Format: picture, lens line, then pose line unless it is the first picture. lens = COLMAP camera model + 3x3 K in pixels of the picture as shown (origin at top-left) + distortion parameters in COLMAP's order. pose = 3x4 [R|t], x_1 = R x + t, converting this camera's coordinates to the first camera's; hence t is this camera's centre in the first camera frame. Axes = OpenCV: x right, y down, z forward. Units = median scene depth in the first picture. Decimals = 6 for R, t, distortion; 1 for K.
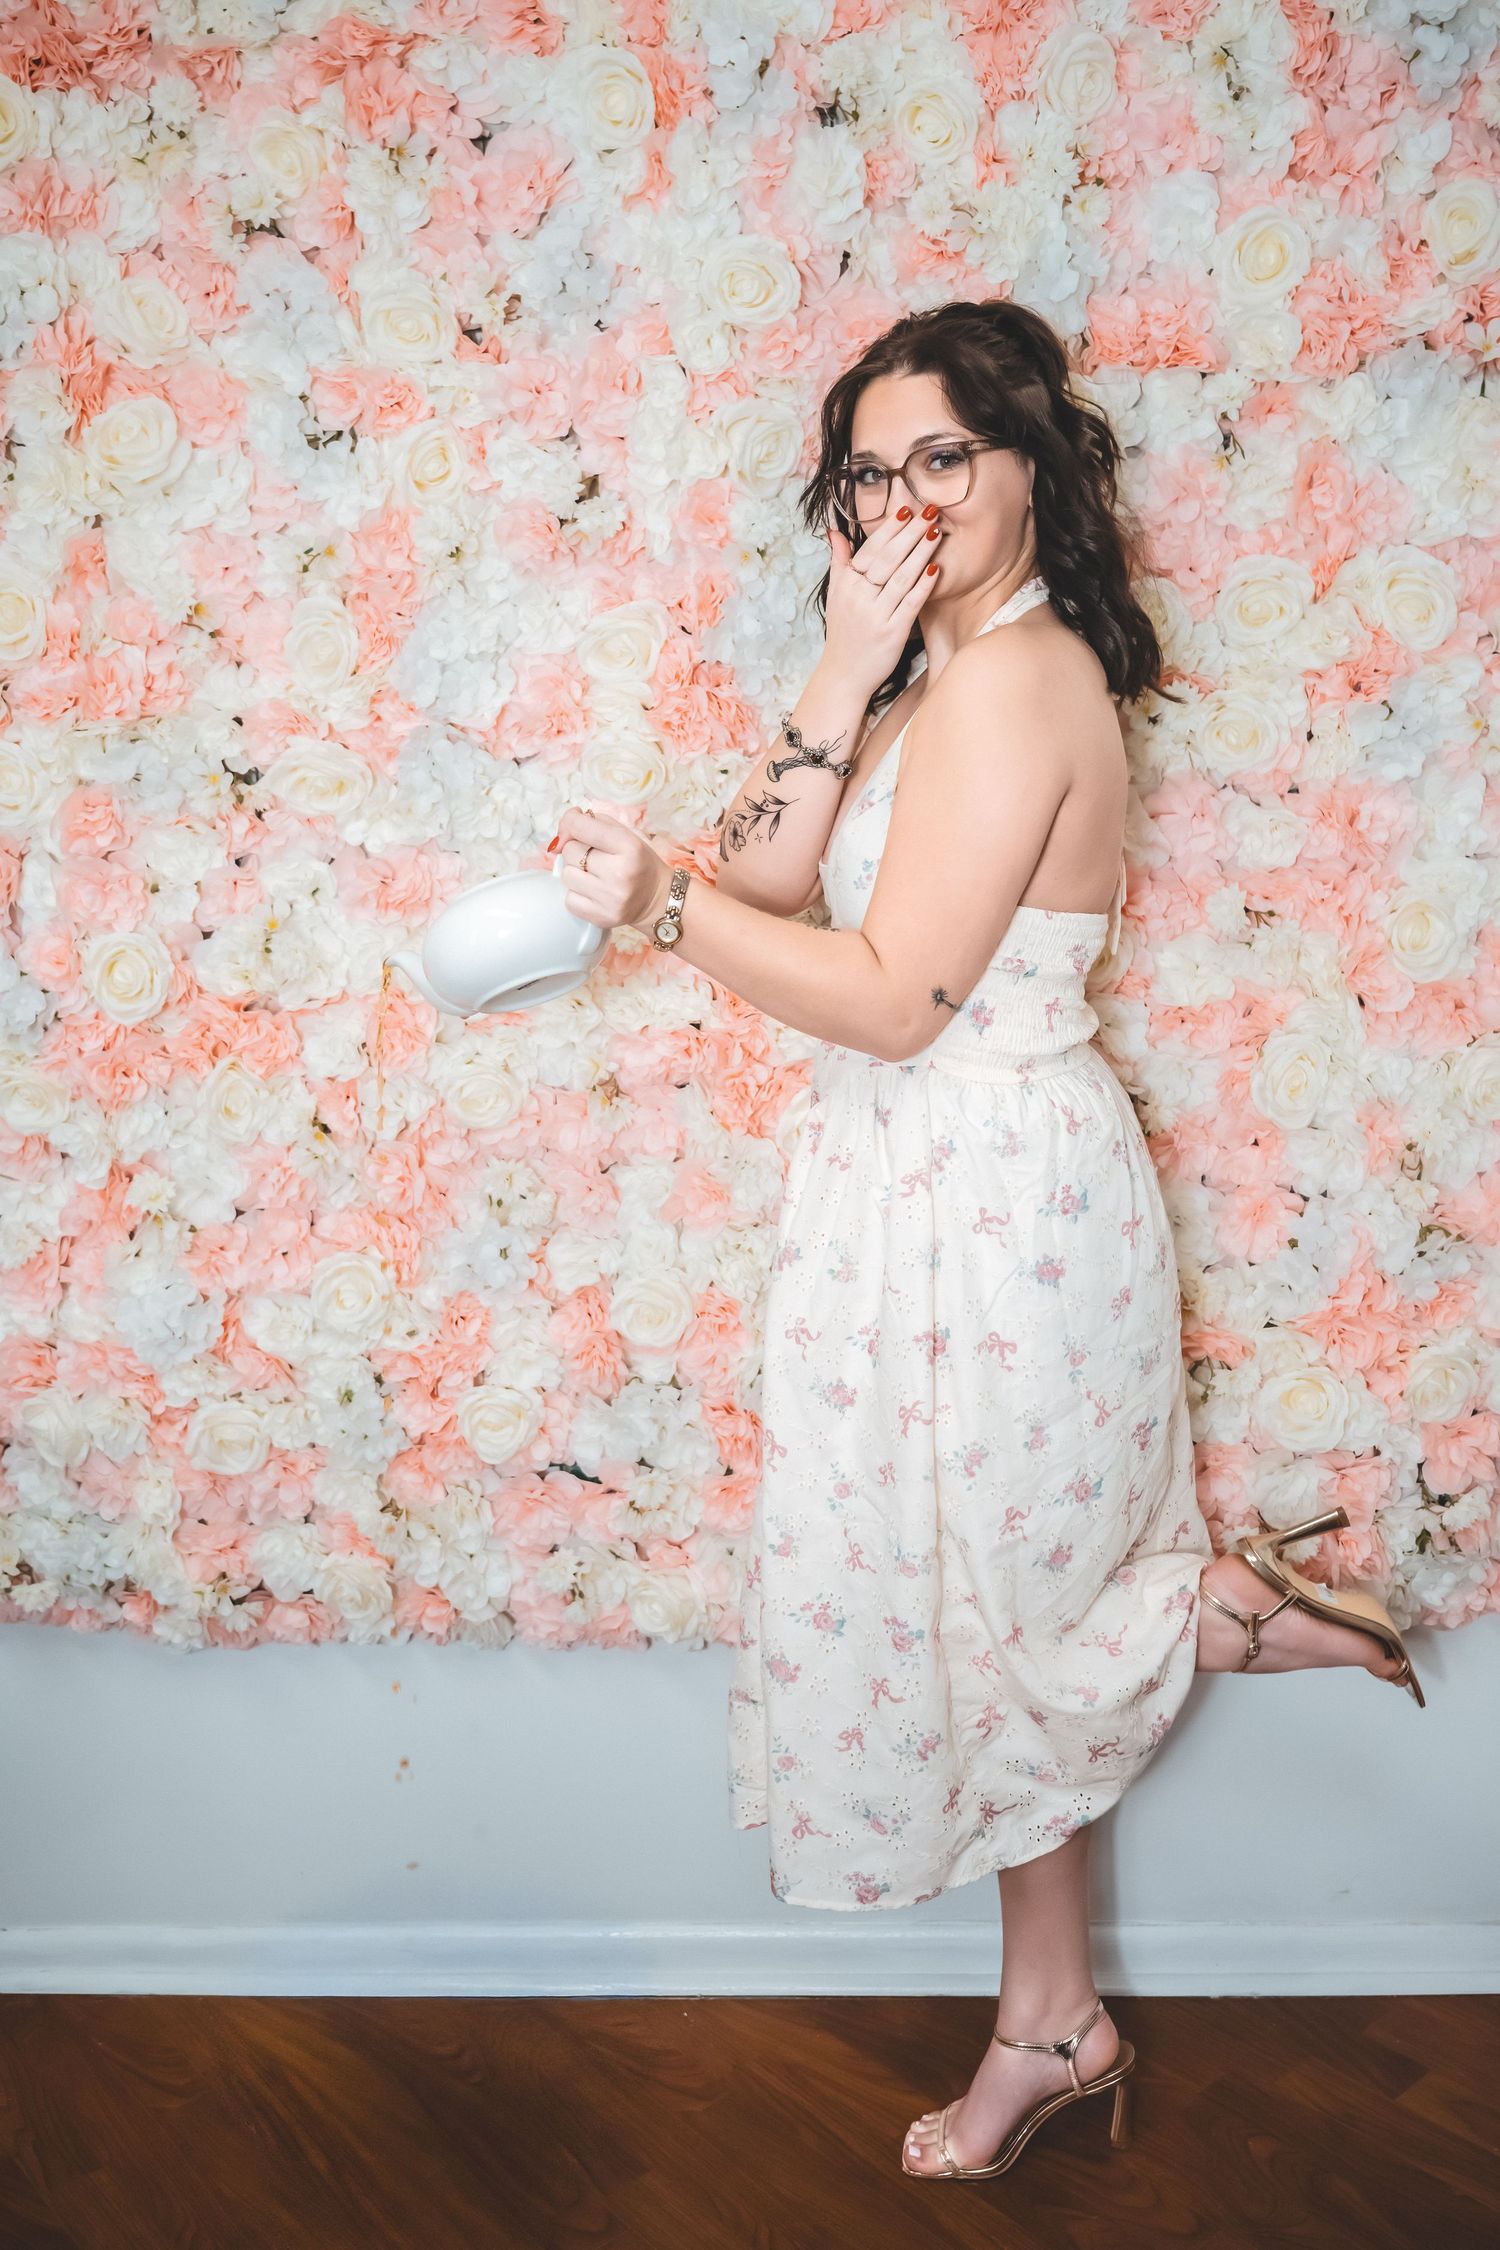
lens RADIAL K [[2231.3, 0, 736.3], [0, 2231.3, 1078.1], [0, 0, 1]] dist [-0.038889, 0.000000]
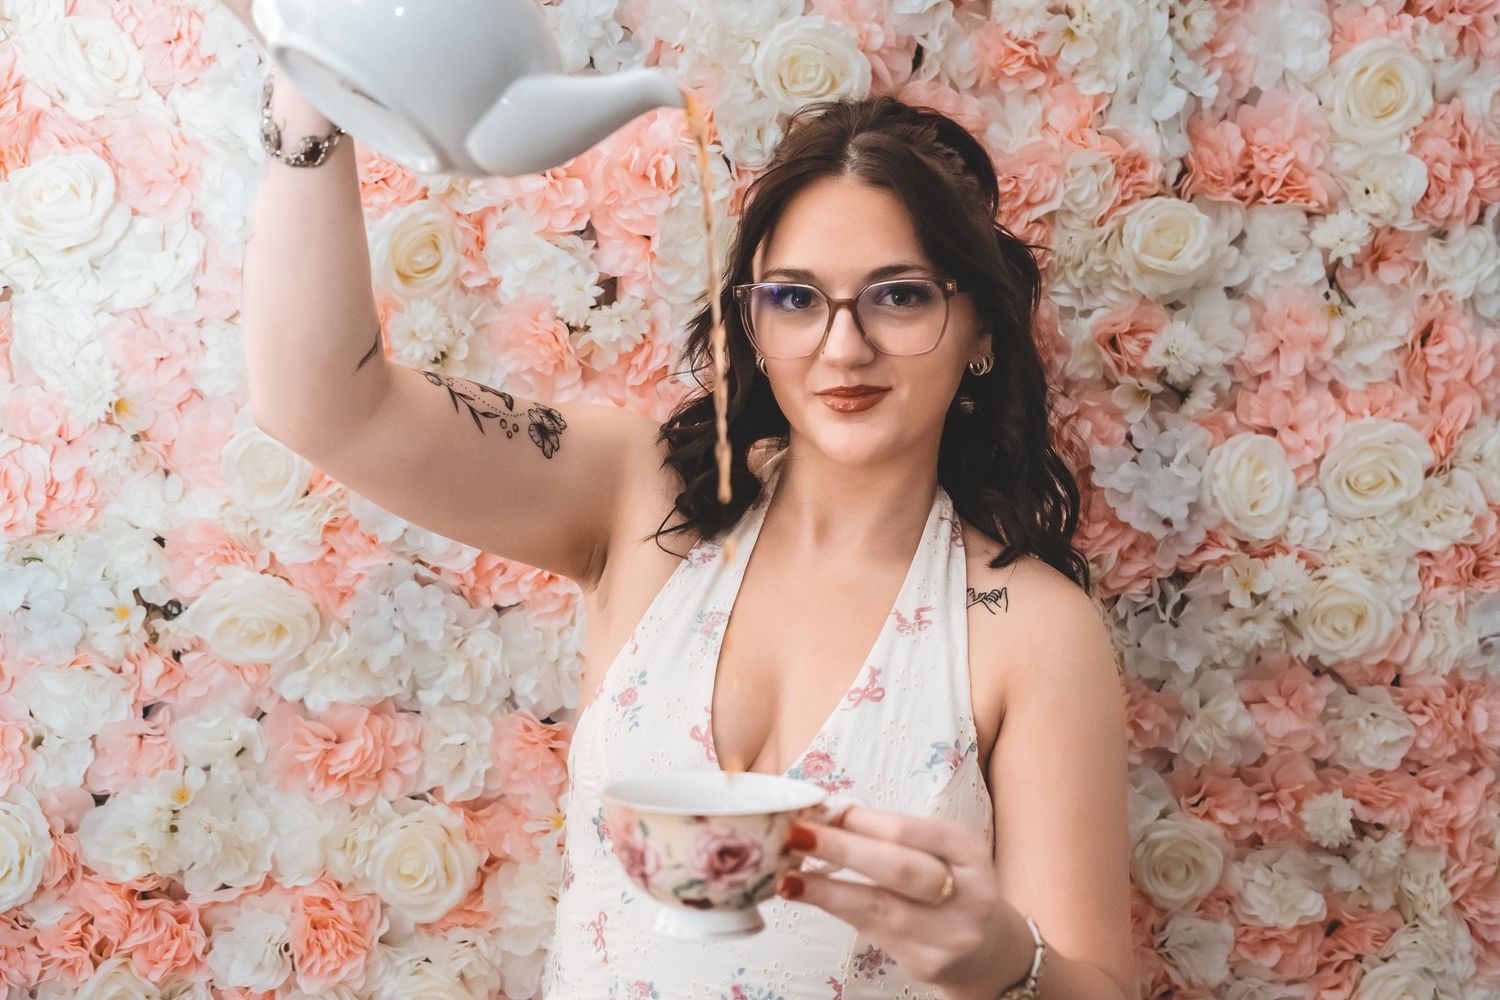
lens RADIAL K [[1533.7, 0, 785.2], [0, 1533.7, 496.6], [0, 0, 1]] dist [-0.081193, 0.000000]
pose [[0.992479, 0.052034, 0.110806, -0.058723], [-0.036085, 0.989300, -0.141361, -0.108447], [-0.116976, 0.136299, 0.983737, 0.429704]]
